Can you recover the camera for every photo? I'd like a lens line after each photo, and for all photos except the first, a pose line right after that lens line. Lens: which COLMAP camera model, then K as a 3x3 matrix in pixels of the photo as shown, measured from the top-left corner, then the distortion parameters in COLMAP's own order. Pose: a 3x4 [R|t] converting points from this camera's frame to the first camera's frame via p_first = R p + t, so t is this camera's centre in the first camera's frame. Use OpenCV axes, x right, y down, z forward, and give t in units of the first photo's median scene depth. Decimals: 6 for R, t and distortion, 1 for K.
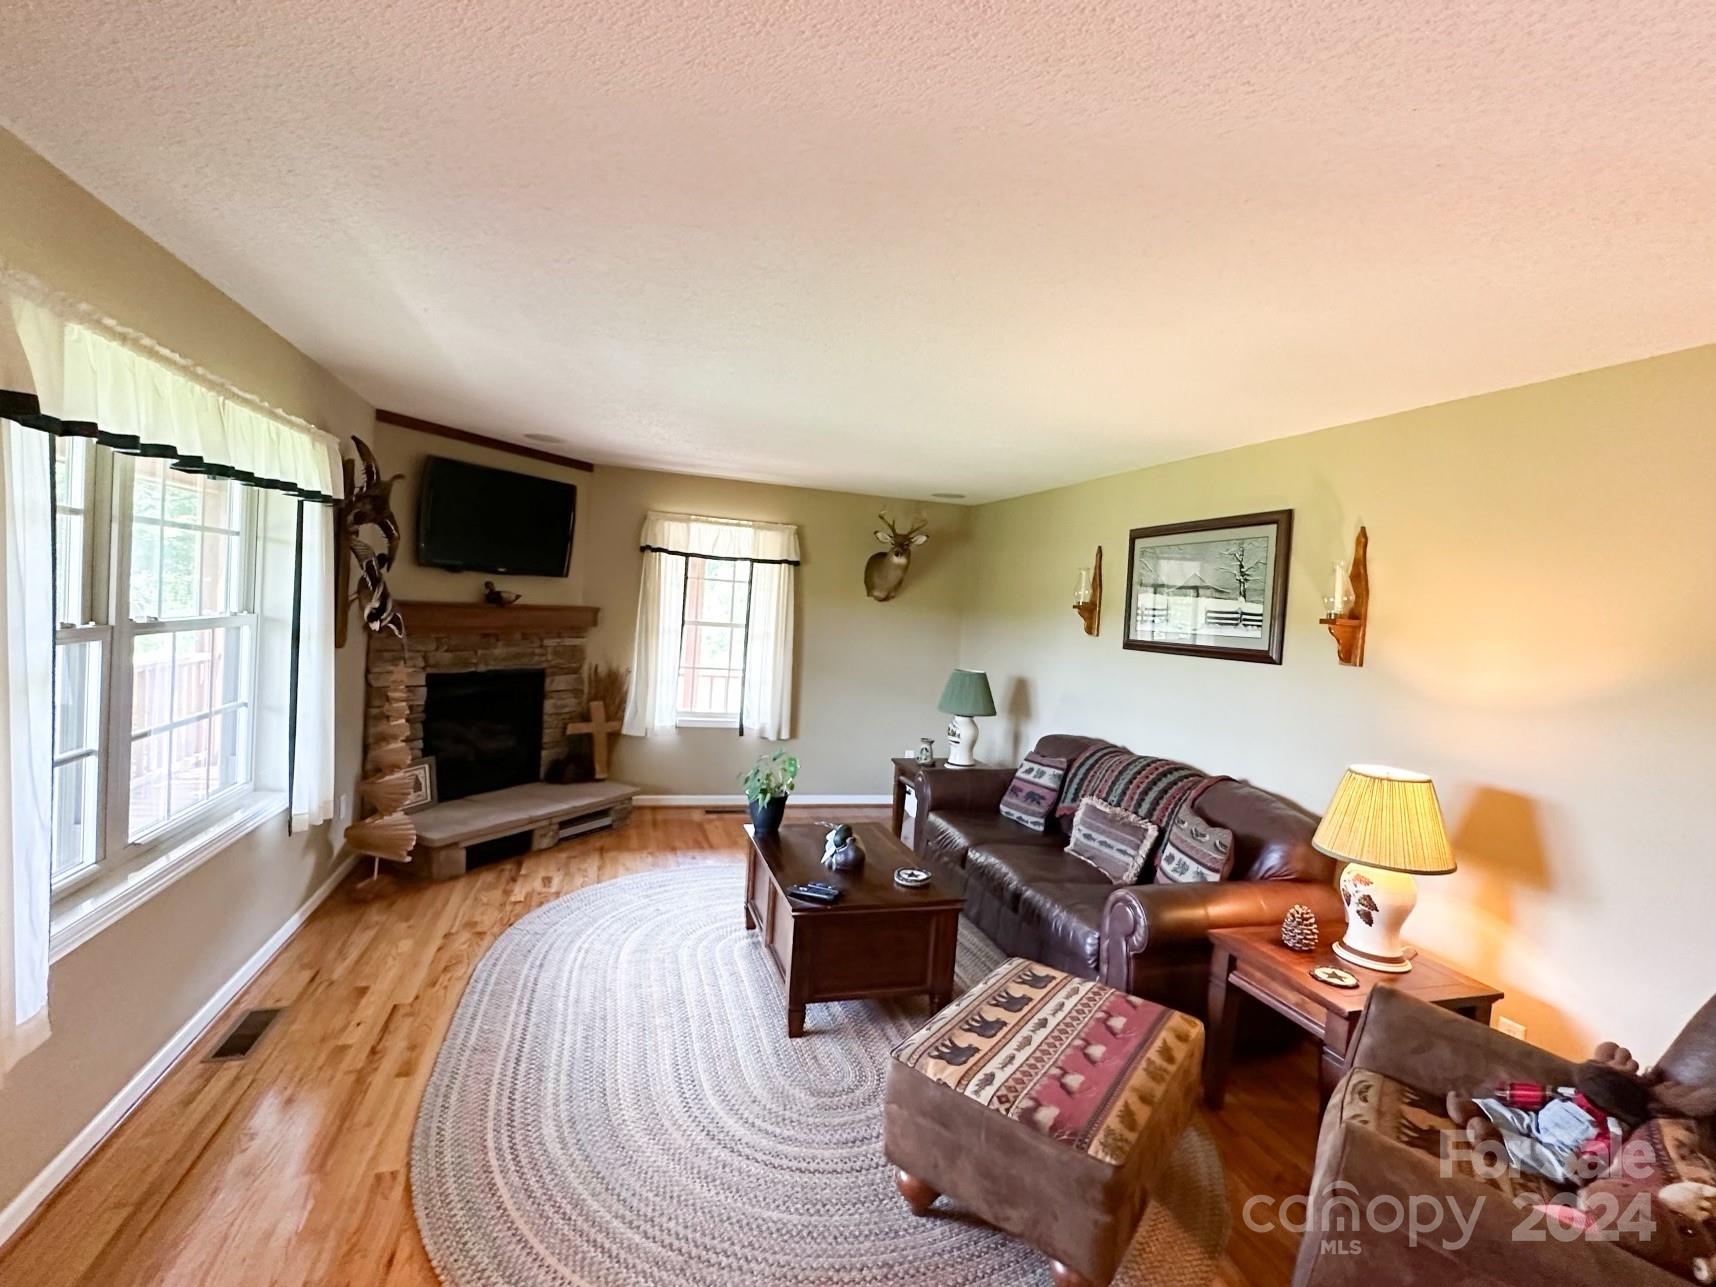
lens RADIAL K [[812.2, 0, 862.4], [0, 812.2, 644.8], [0, 0, 1]] dist [-0.004997, -0.000071]
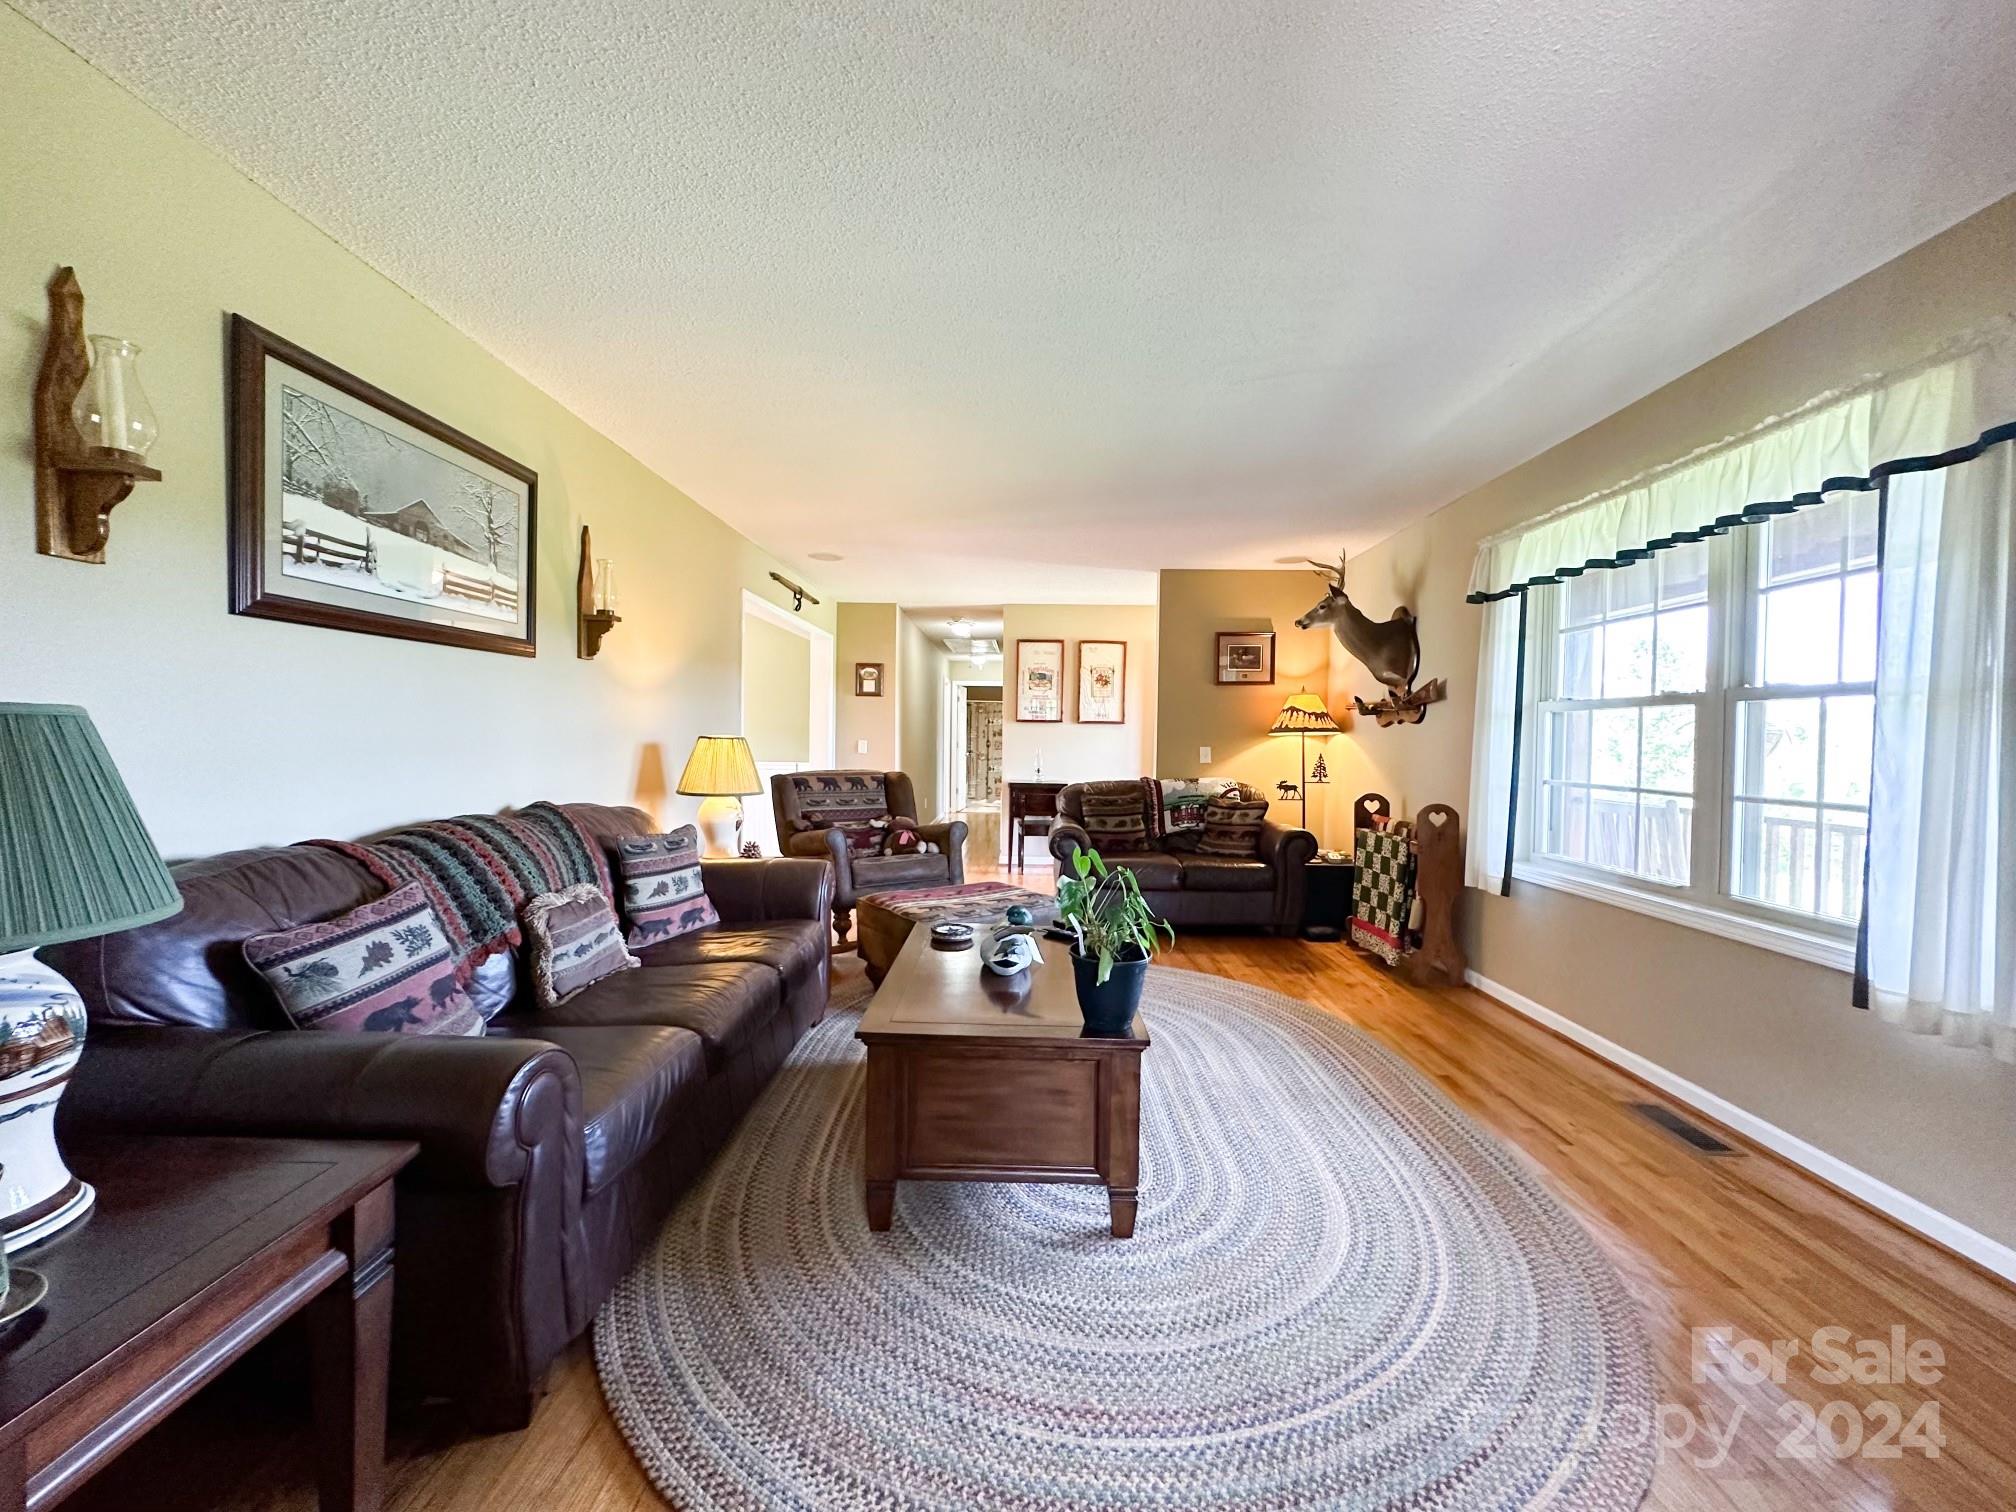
lens RADIAL K [[803.7, 0, 1005.7], [0, 803.7, 753.7], [0, 0, 1]] dist [-0.006027, 0.001198]
pose [[-0.946039, -0.088255, 0.311803, -0.152659], [-0.062979, 0.993926, 0.090244, 0.012518], [-0.317874, 0.065737, -0.945851, 1.132570]]
